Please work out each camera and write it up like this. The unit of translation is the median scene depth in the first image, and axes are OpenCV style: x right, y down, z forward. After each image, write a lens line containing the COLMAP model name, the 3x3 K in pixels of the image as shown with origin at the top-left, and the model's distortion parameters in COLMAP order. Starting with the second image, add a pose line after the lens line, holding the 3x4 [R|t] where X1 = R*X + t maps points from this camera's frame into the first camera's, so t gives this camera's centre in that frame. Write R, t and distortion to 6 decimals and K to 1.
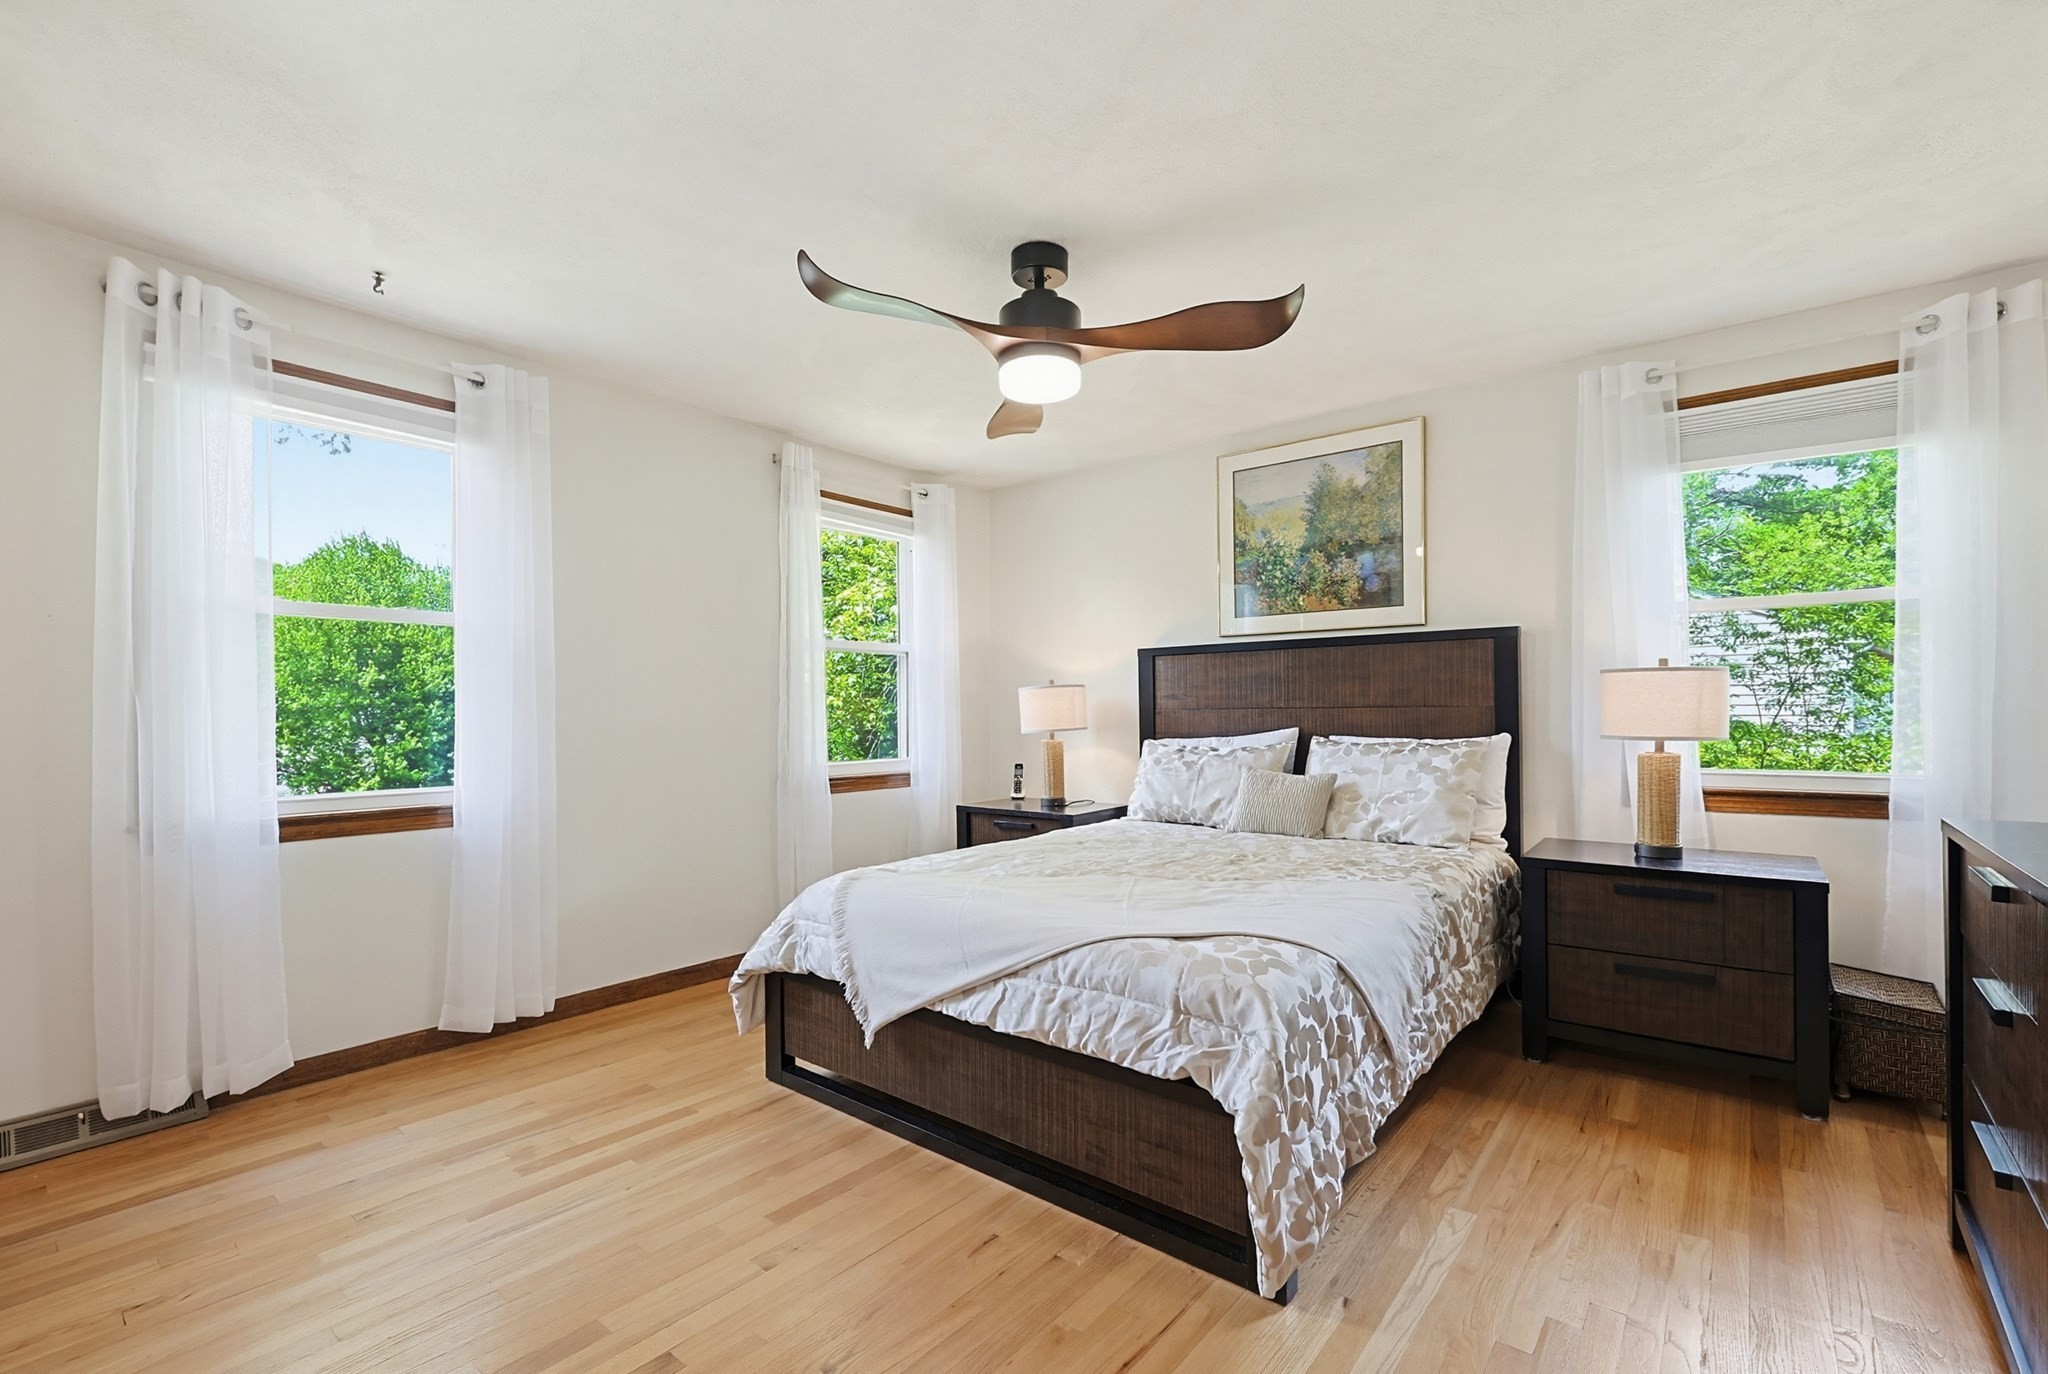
lens RADIAL K [[881.4, 0, 1029.8], [0, 881.4, 720.9], [0, 0, 1]] dist [-0.000418, 0.000009]
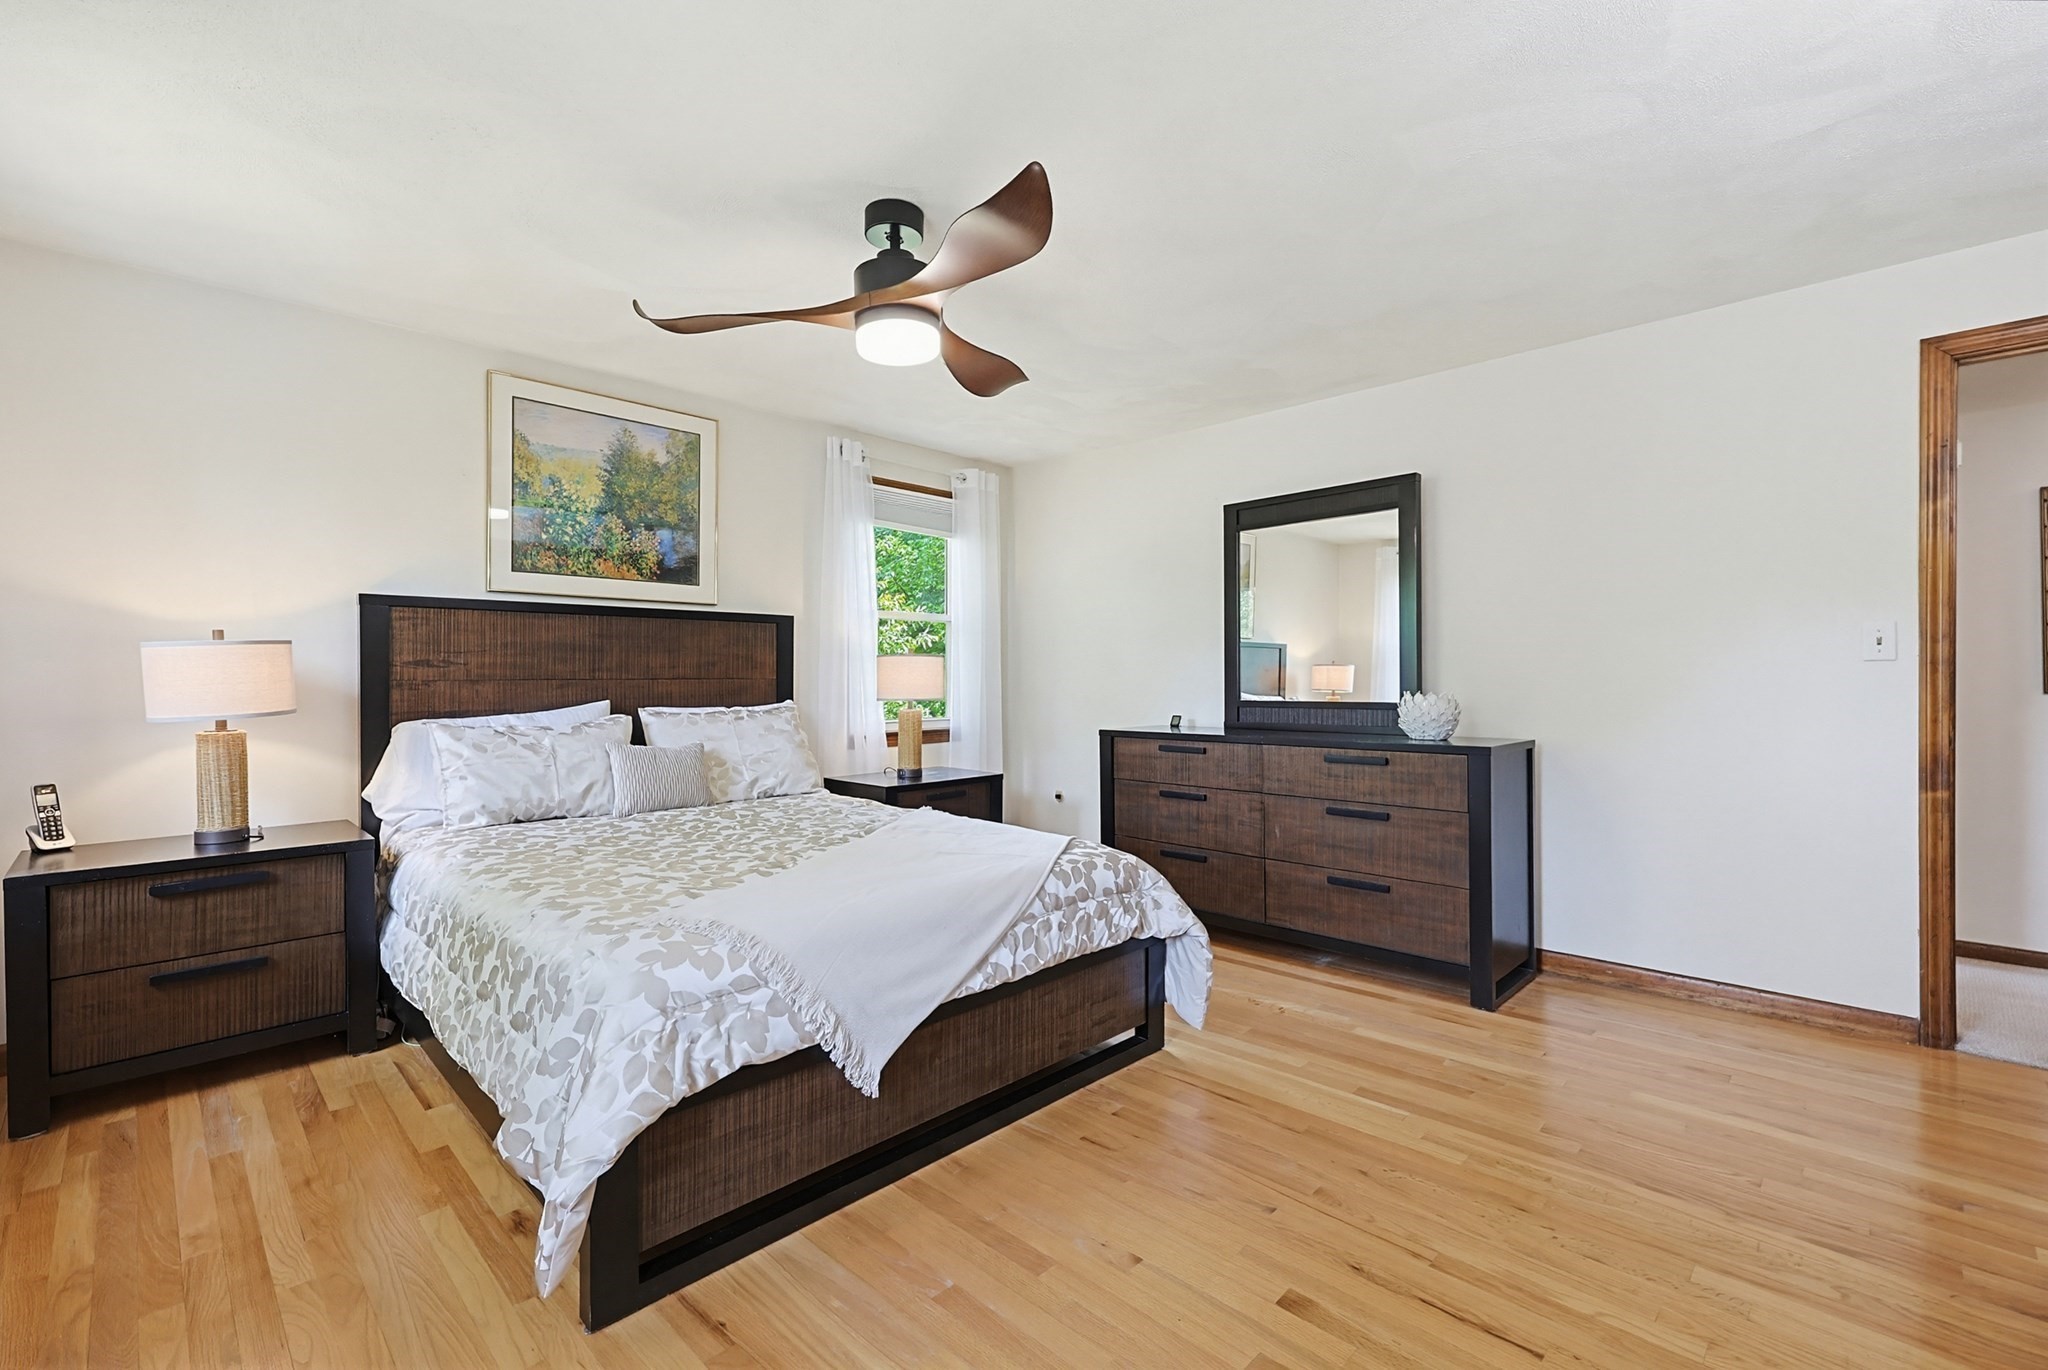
lens RADIAL K [[871.4, 0, 1025.2], [0, 871.4, 684.9], [0, 0, 1]] dist [-0.000452, 0.000001]
pose [[0.112229, -0.002795, 0.993678, -0.586720], [0.011680, 0.999931, 0.001494, -0.004959], [-0.993614, 0.011438, 0.112253, 0.468042]]
